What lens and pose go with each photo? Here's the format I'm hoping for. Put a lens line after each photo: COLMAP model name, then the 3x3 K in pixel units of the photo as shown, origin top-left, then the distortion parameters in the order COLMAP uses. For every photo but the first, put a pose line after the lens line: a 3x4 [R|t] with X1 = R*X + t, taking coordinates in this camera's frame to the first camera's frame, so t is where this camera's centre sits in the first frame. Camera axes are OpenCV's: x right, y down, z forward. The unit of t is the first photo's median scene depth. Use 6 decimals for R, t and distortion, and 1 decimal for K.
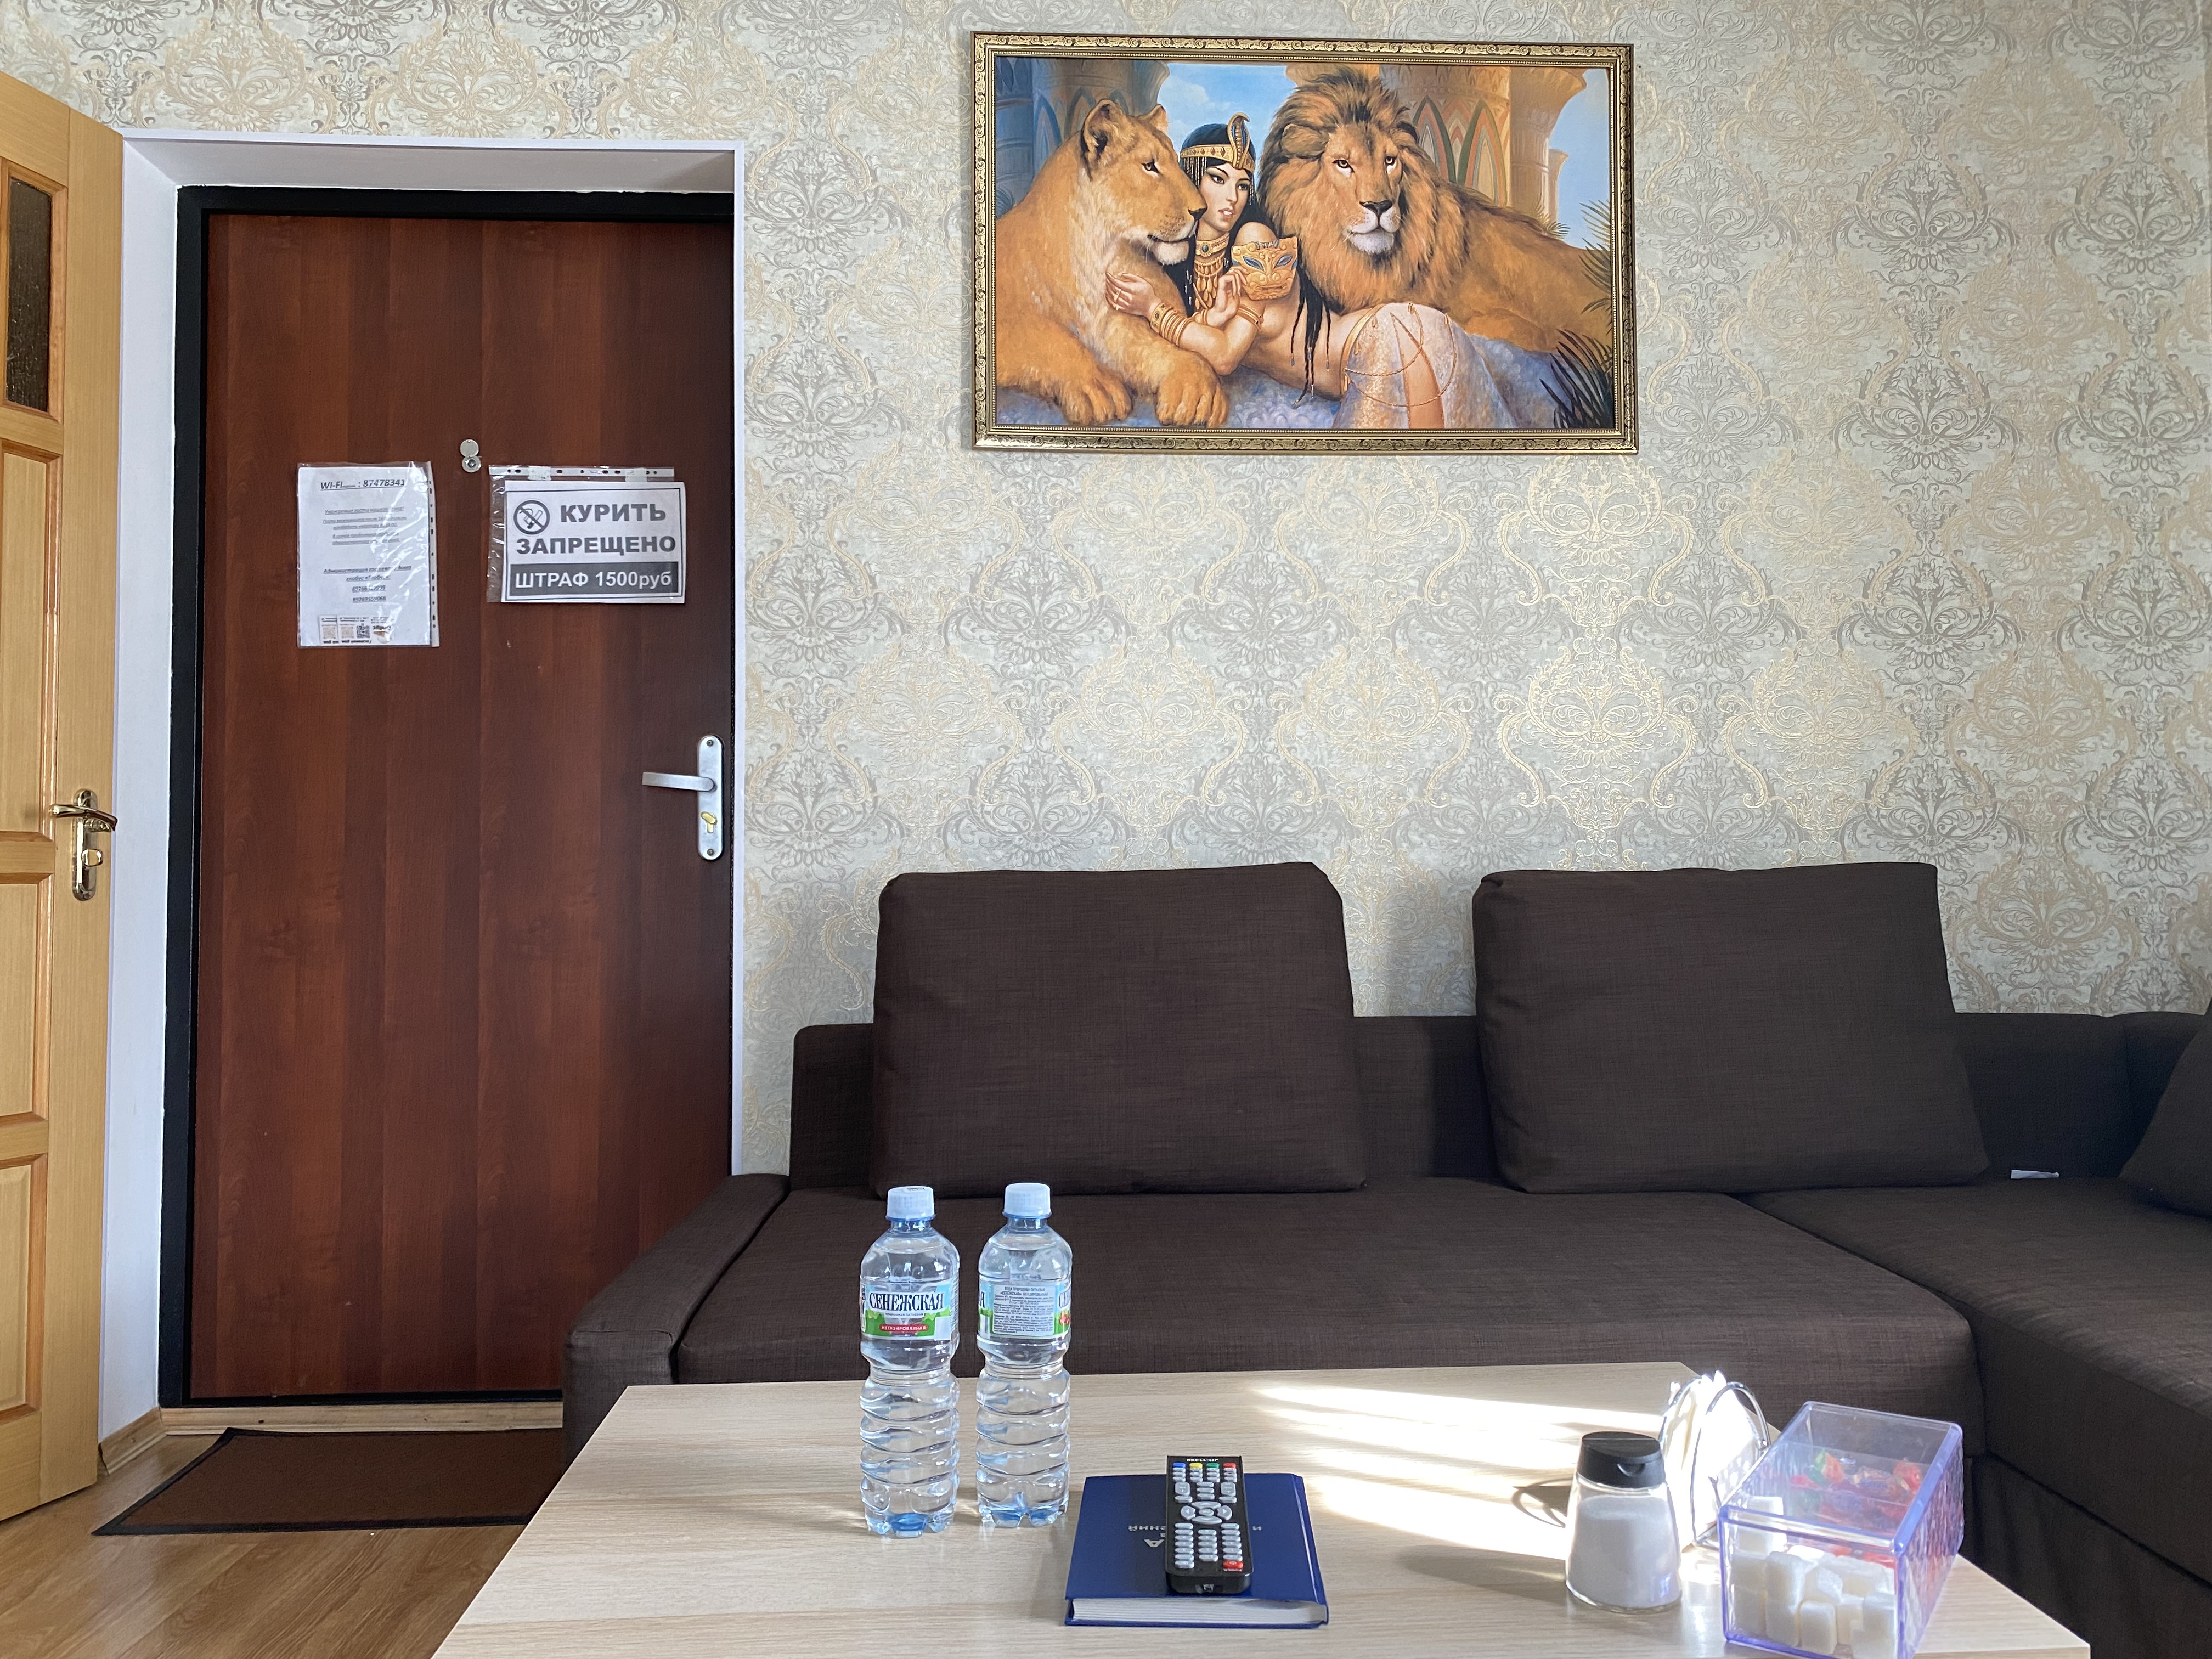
lens RADIAL K [[1720.3, 0, 1118.8], [0, 1720.3, 839.8], [0, 0, 1]] dist [0.046710, -0.002538]
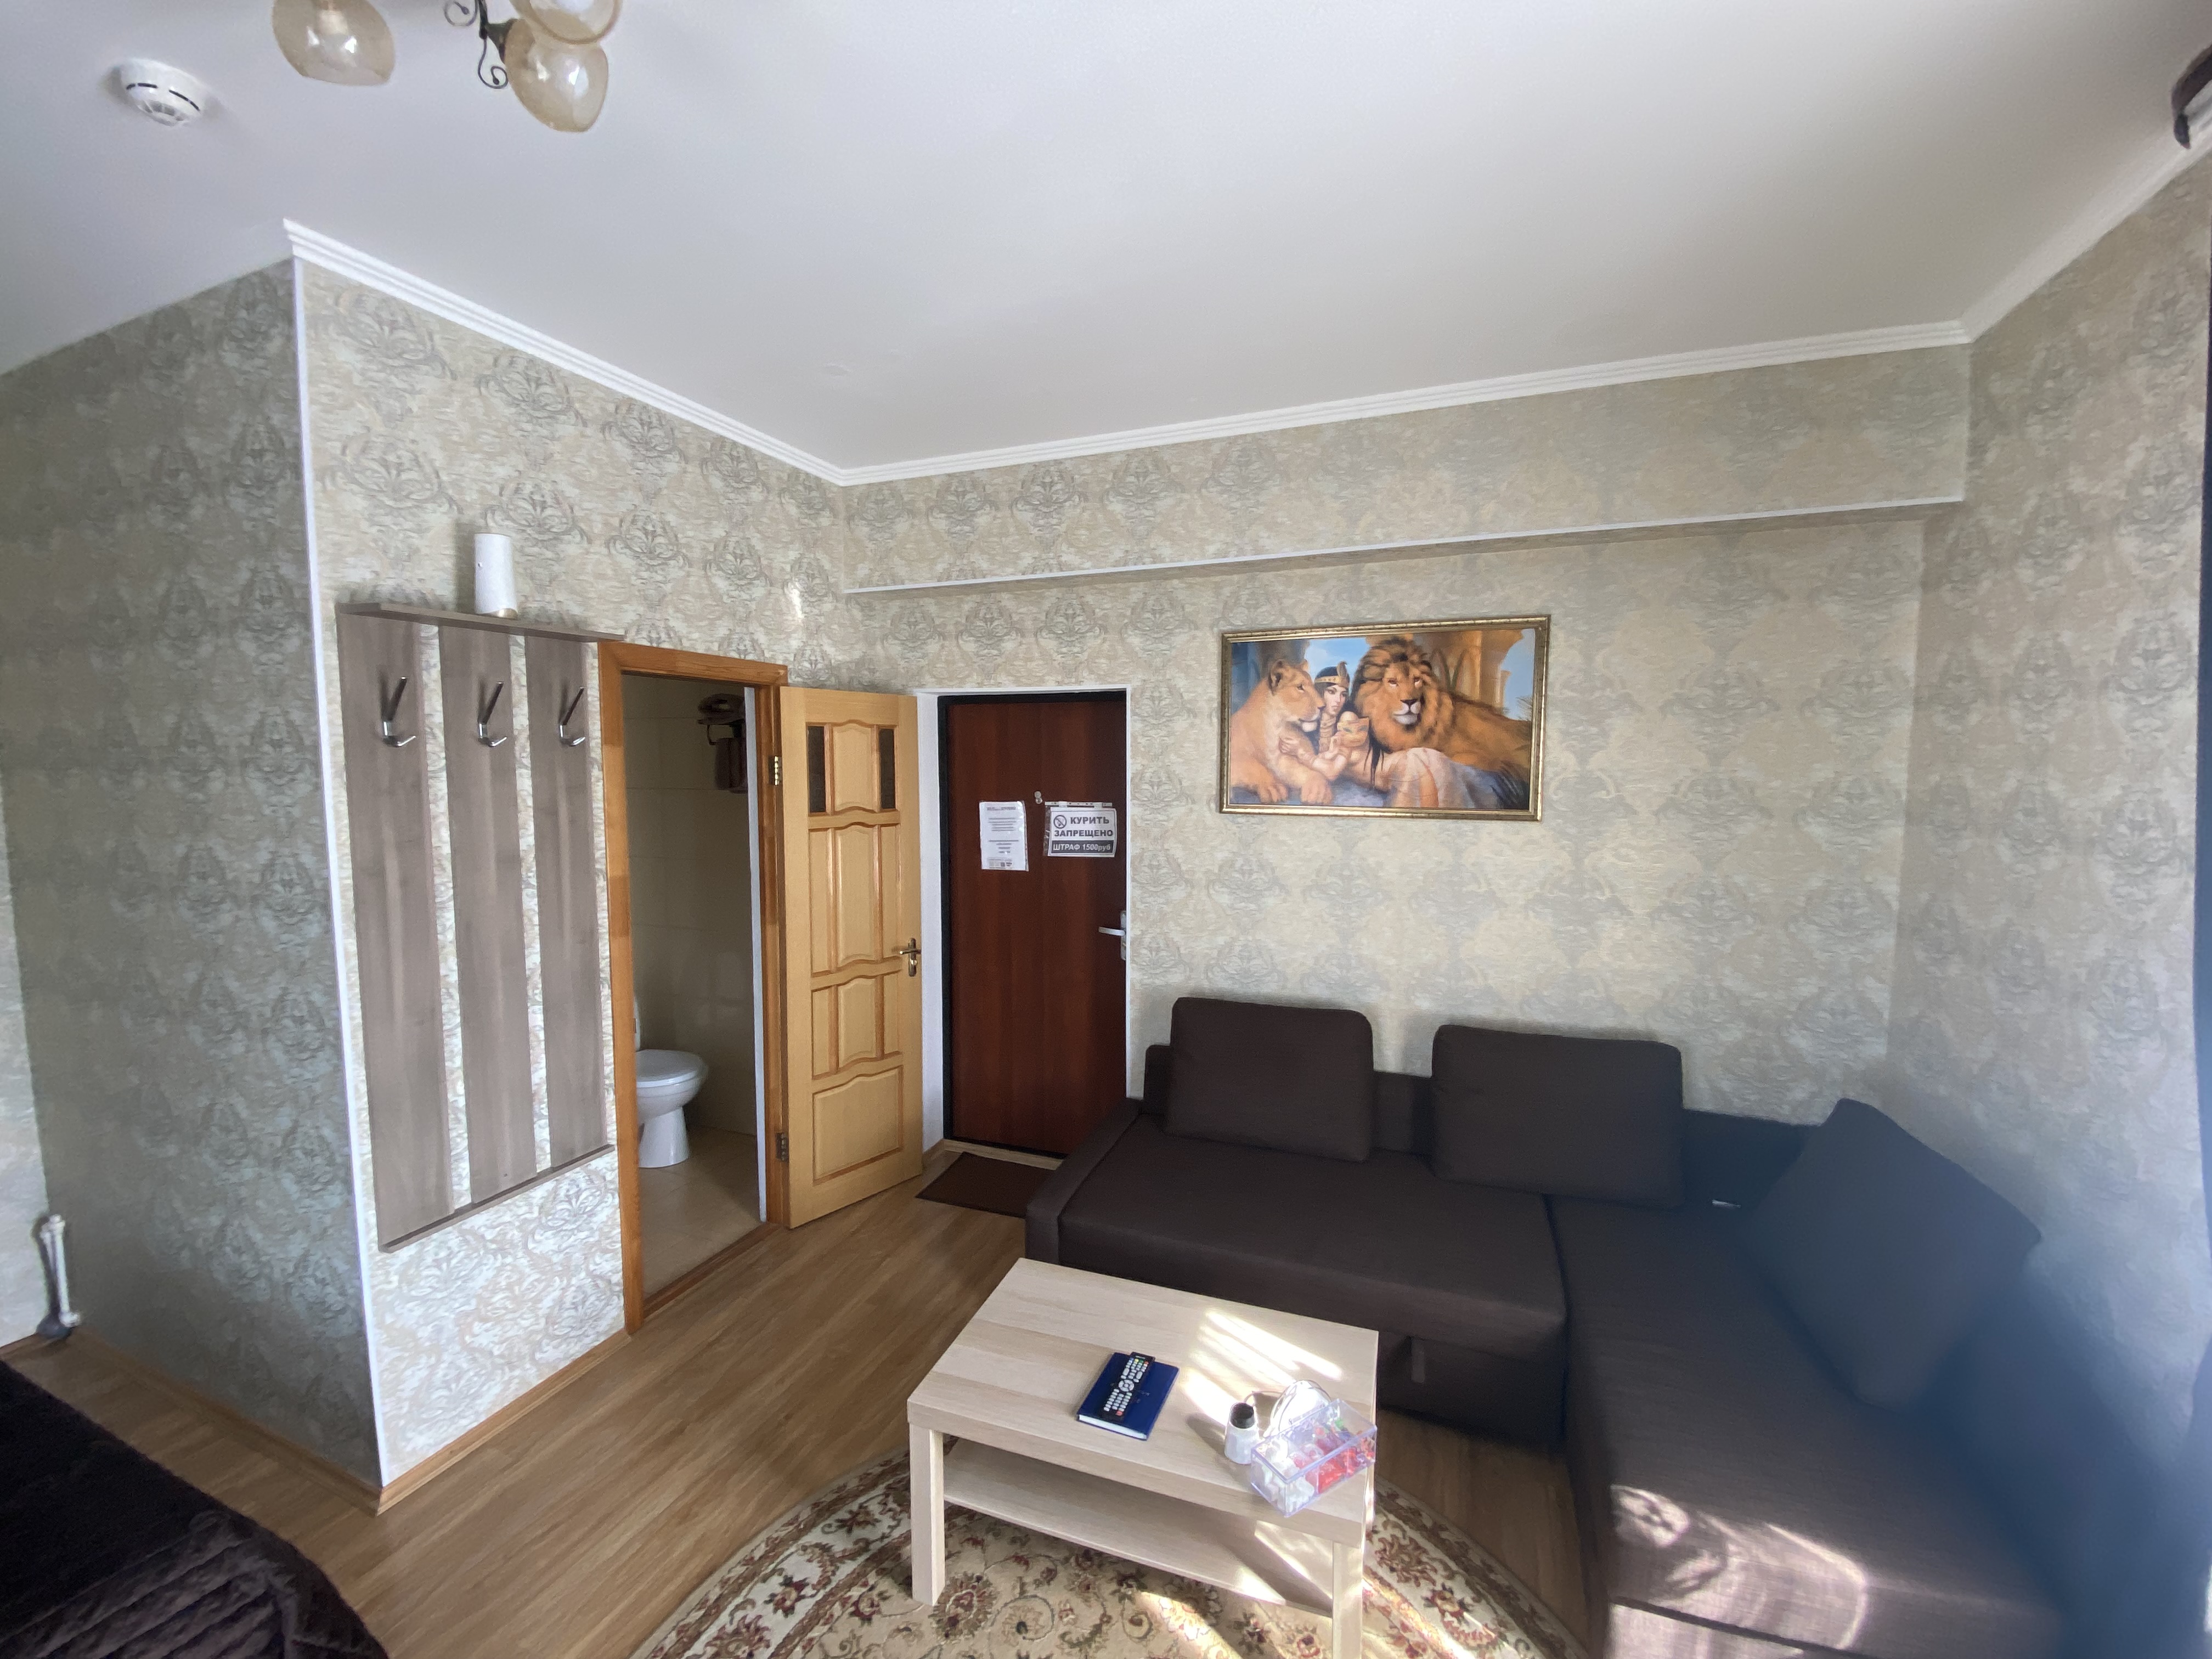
lens RADIAL K [[907.0, 0, 1093.0], [0, 907.0, 837.4], [0, 0, 1]] dist [-0.003016, -0.001385]
pose [[0.908099, 0.044549, -0.416380, 0.267265], [0.009778, 0.991798, 0.127440, -0.346679], [0.418642, -0.119800, 0.900215, -0.178403]]
